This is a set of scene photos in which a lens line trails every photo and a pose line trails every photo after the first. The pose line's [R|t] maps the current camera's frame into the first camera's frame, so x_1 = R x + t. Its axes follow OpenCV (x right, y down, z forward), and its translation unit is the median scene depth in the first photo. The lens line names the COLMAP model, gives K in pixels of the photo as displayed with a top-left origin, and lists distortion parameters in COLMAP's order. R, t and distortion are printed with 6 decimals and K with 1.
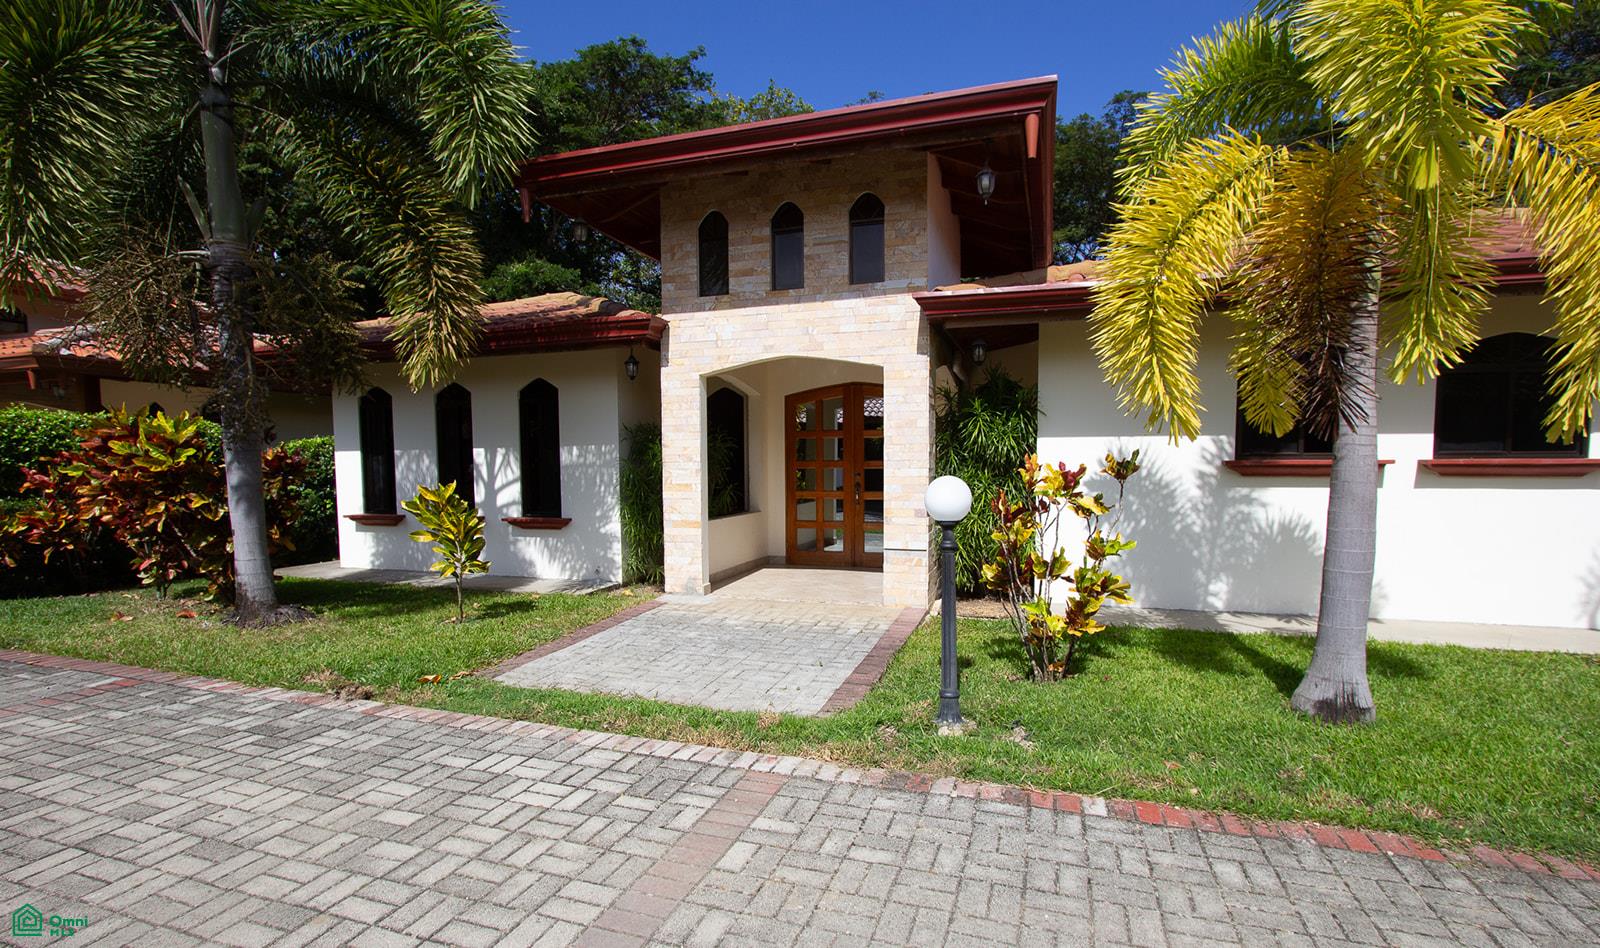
lens RADIAL K [[743.3, 0, 807.0], [0, 743.3, 510.3], [0, 0, 1]] dist [-0.012988, 0.002105]
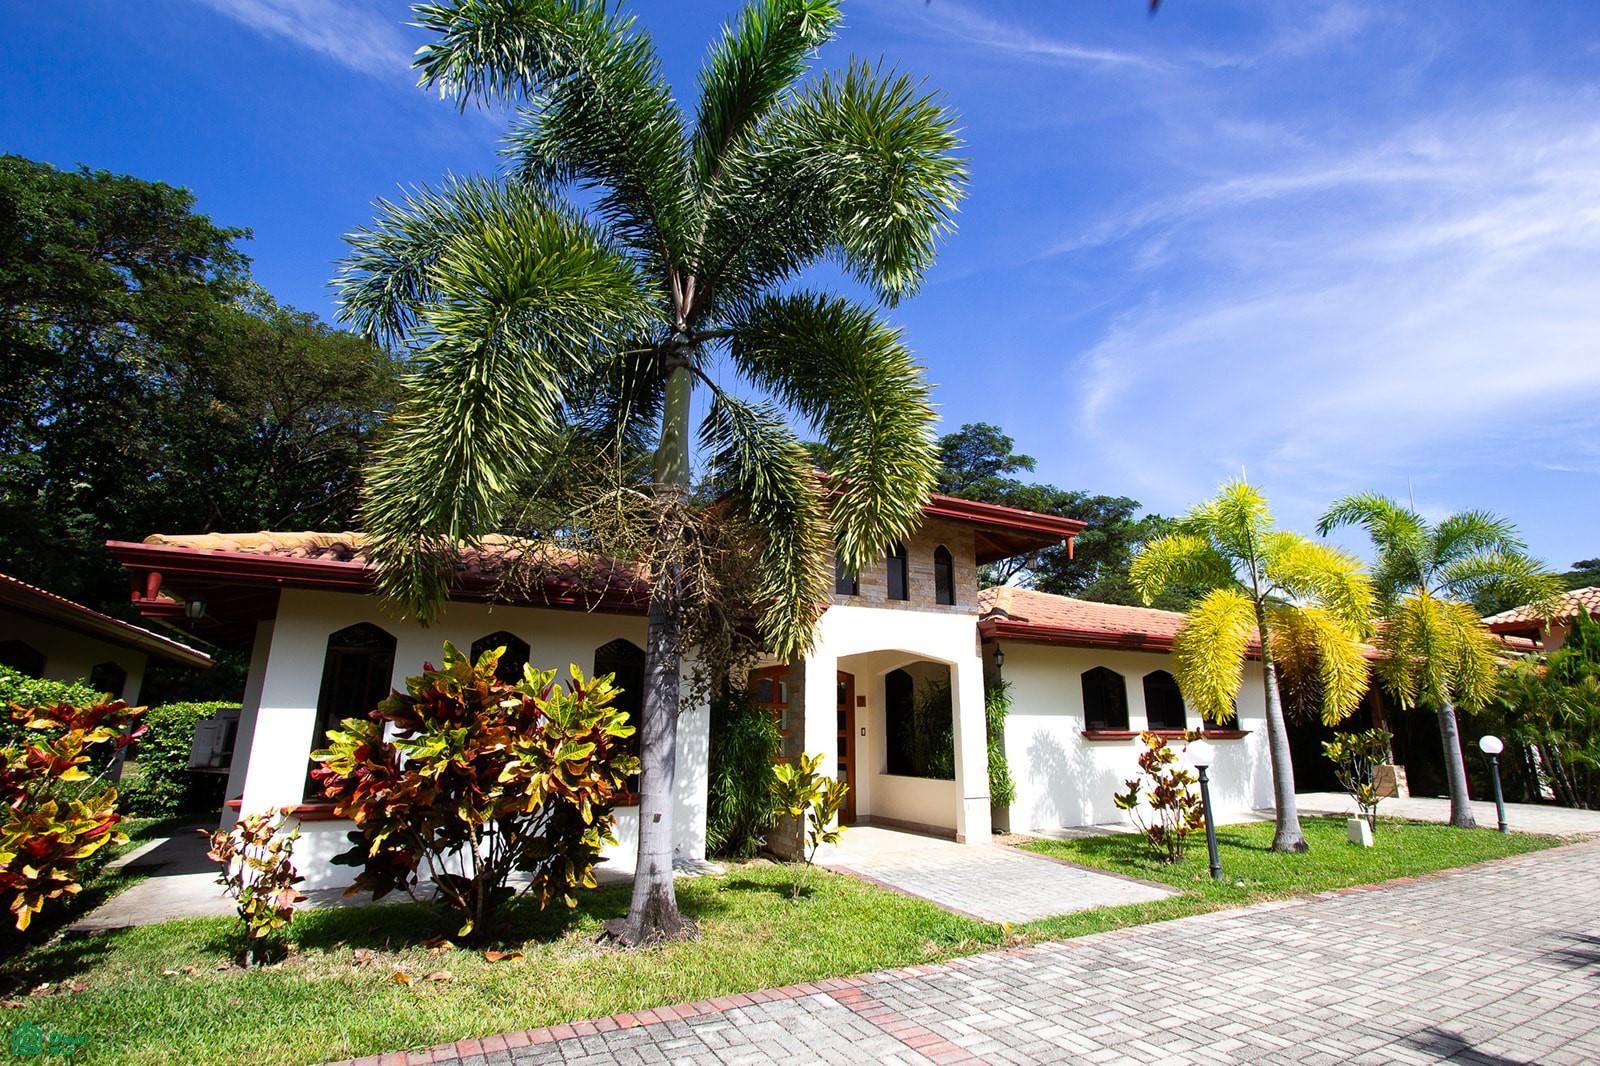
lens RADIAL K [[750.8, 0, 800.6], [0, 750.8, 533.3], [0, 0, 1]] dist [-0.002648, -0.000143]
pose [[0.687599, 0.186892, 0.701625, -1.369630], [0.040050, 0.955073, -0.293652, -0.021863], [-0.724985, 0.230015, 0.649223, 0.258289]]
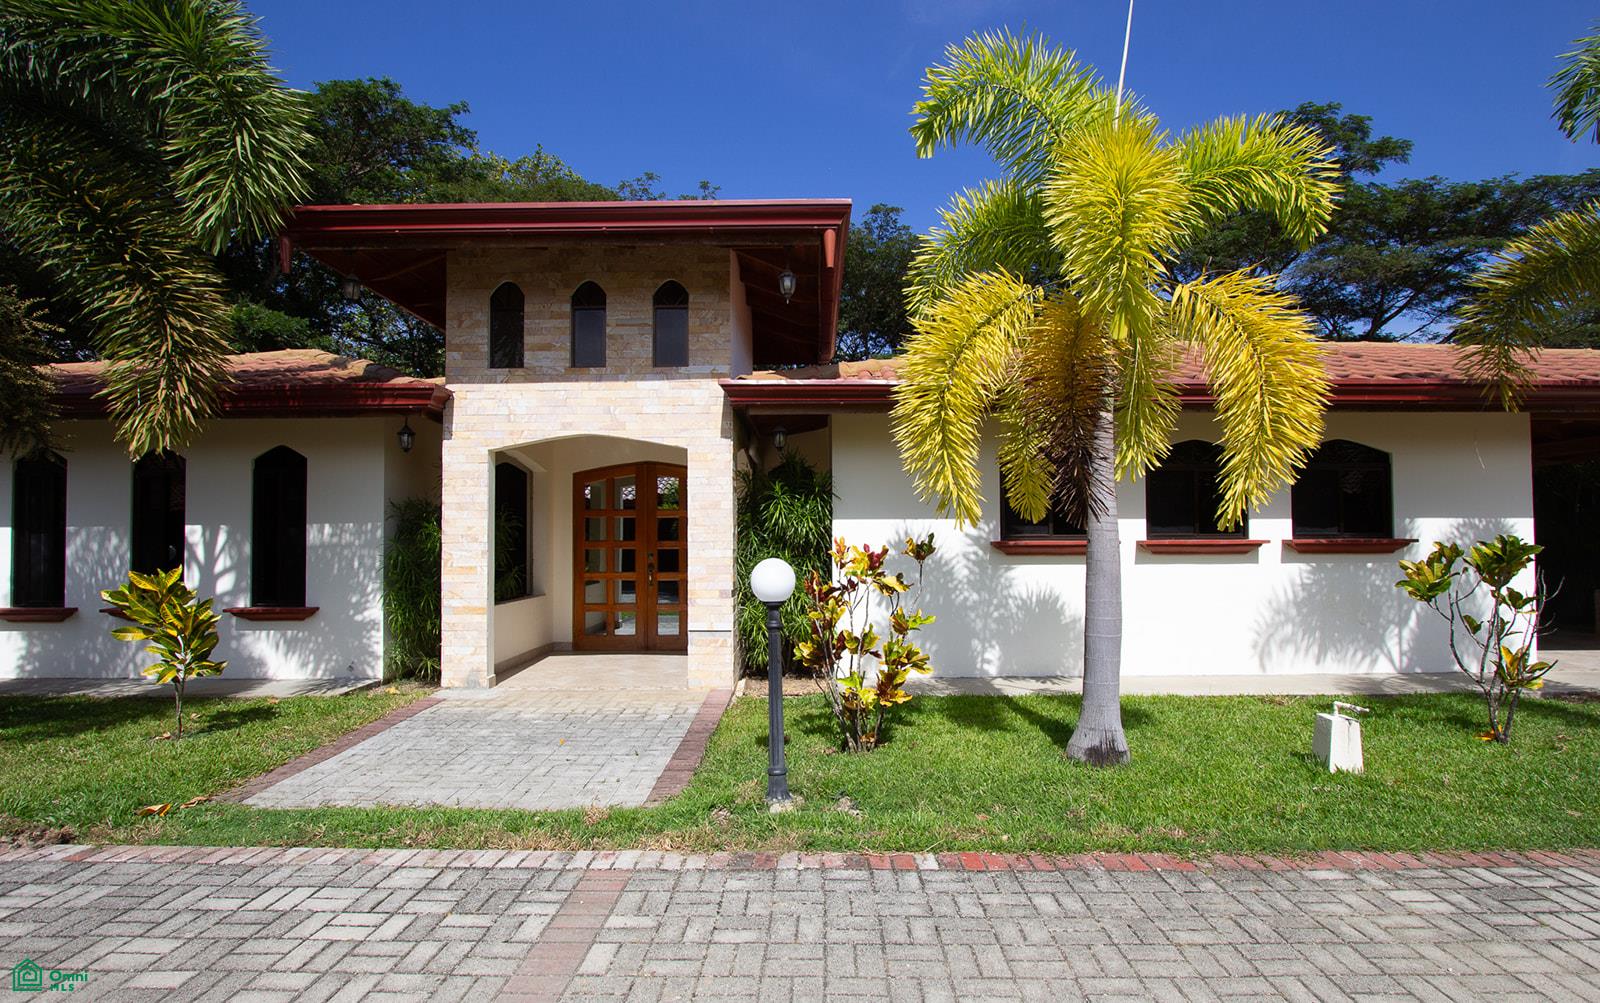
lens RADIAL K [[765.4, 0, 803.9], [0, 765.4, 516.1], [0, 0, 1]] dist [-0.011326, 0.002132]
pose [[0.955081, 0.009282, 0.296199, -0.062376], [0.018804, 0.995597, -0.091830, -0.003880], [-0.295747, 0.093274, 0.950702, -0.032261]]
